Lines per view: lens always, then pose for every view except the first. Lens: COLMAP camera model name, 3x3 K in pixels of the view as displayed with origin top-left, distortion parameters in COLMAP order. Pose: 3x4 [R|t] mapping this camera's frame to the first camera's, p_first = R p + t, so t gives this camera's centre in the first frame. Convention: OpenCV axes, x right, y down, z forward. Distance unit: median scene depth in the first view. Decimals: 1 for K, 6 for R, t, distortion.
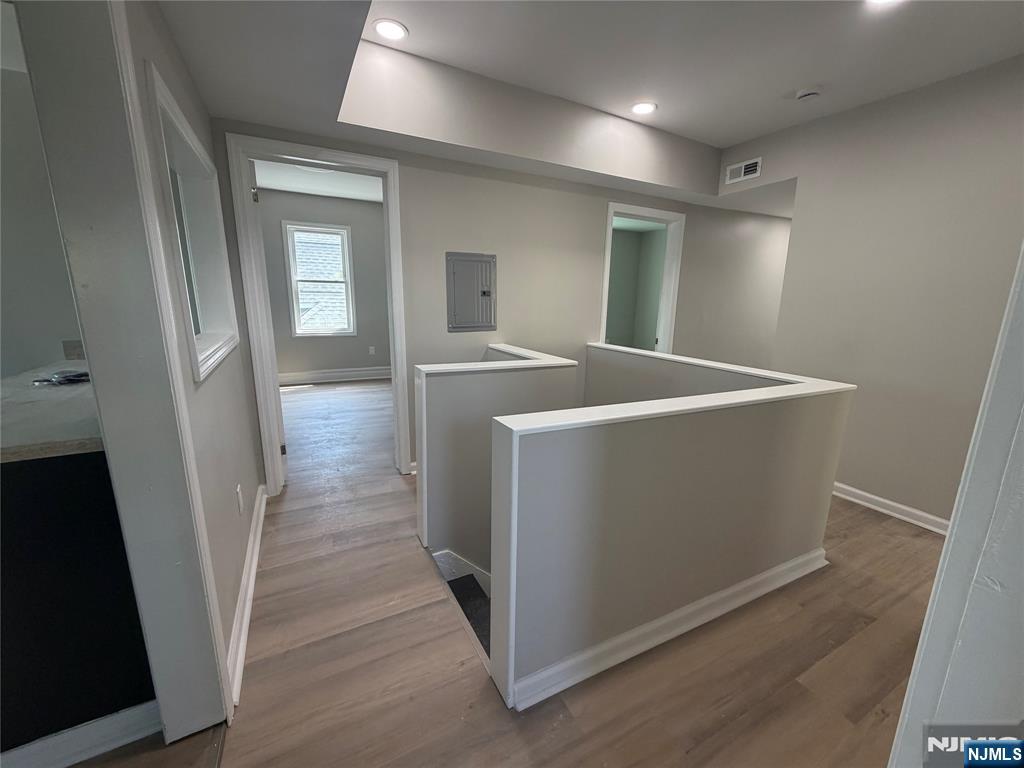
lens RADIAL K [[408.9, 0, 512.0], [0, 408.9, 384.0], [0, 0, 1]] dist [-0.001133, -0.000043]
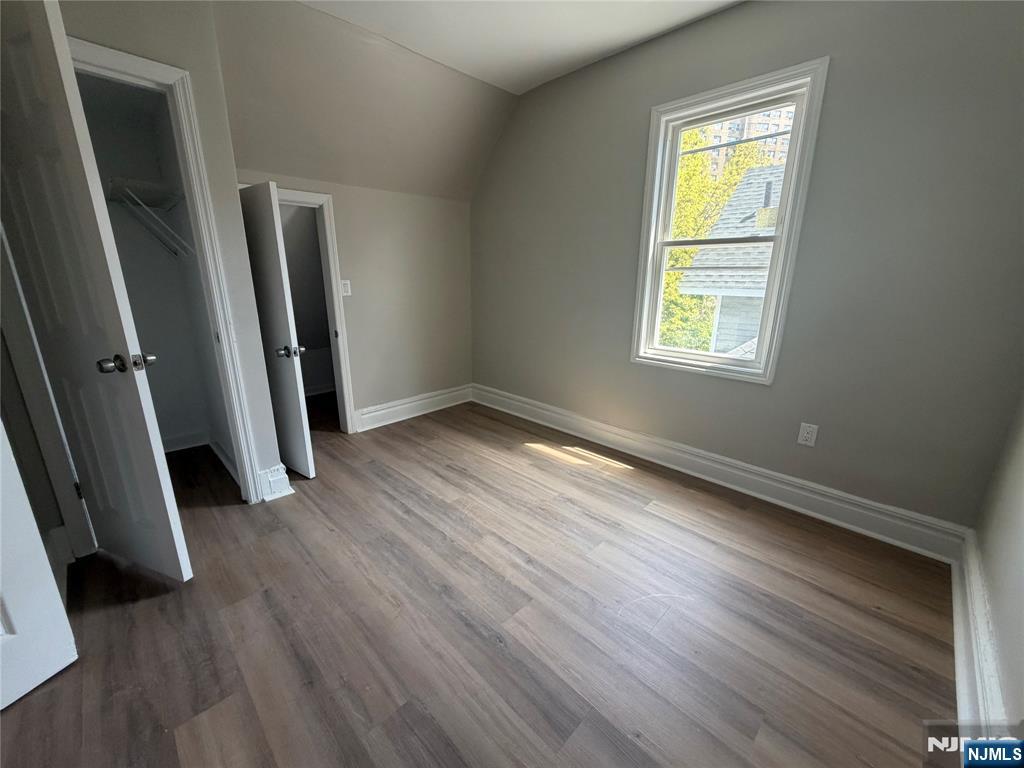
lens RADIAL K [[408.9, 0, 512.0], [0, 408.9, 384.0], [0, 0, 1]] dist [-0.001133, -0.000043]
pose [[0.296472, 0.229933, -0.926949, -0.109899], [-0.195718, 0.964613, 0.176678, -0.141974], [0.934772, 0.129041, 0.330983, 0.676095]]
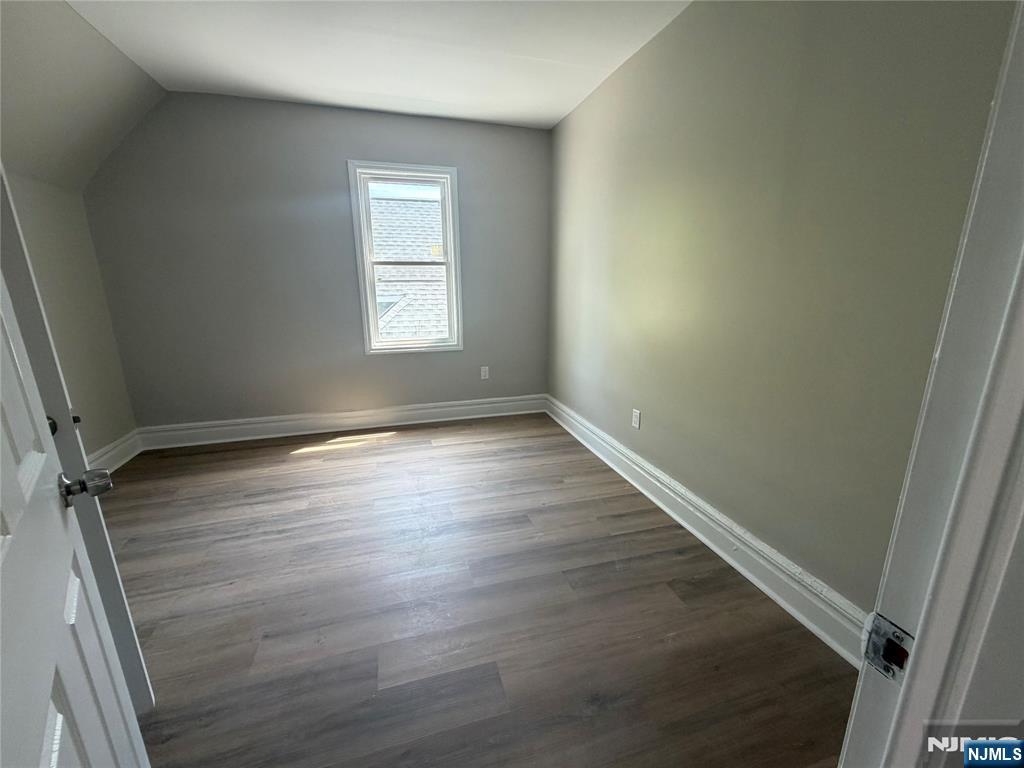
lens RADIAL K [[408.9, 0, 512.0], [0, 408.9, 384.0], [0, 0, 1]] dist [-0.001133, -0.000043]
pose [[0.982029, 0.020630, -0.187600, -0.192611], [-0.014585, 0.999331, 0.033548, -0.090418], [0.188166, -0.030209, 0.981672, 0.411155]]
